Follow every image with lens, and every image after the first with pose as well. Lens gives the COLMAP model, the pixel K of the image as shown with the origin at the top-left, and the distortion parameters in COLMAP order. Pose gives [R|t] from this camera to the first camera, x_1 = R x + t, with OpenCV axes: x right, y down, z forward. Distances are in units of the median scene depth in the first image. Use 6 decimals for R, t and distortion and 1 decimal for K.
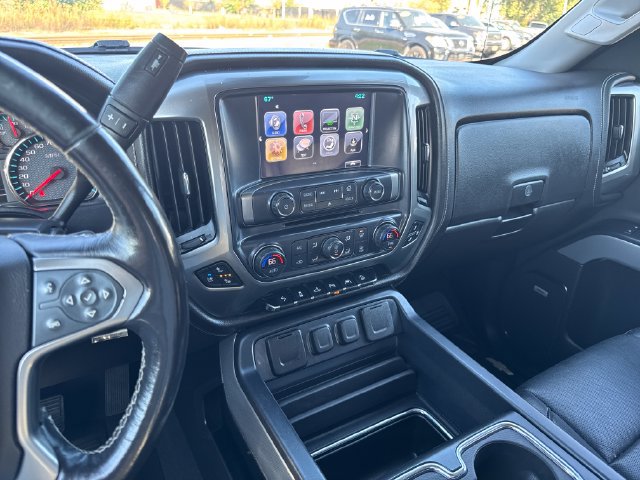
lens RADIAL K [[454.8, 0, 320.0], [0, 454.8, 240.0], [0, 0, 1]] dist [-0.001316, -0.021165]
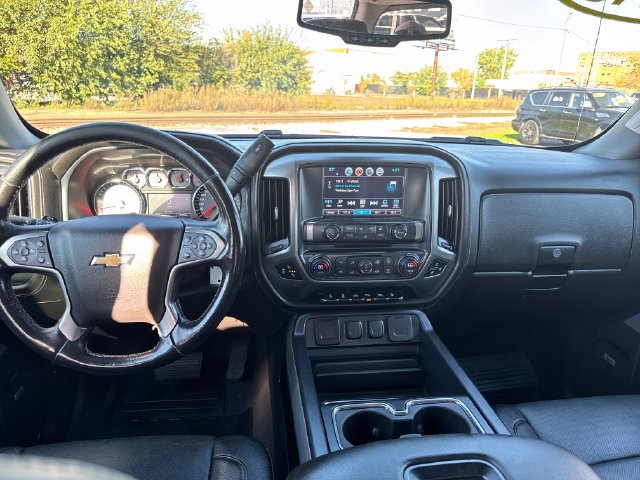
lens RADIAL K [[454.8, 0, 320.0], [0, 454.8, 240.0], [0, 0, 1]] dist [-0.001316, -0.021165]
pose [[0.924310, 0.098237, -0.368782, 0.330344], [-0.153587, 0.980349, -0.123801, 0.106515], [0.349373, 0.171071, 0.921234, -0.343250]]
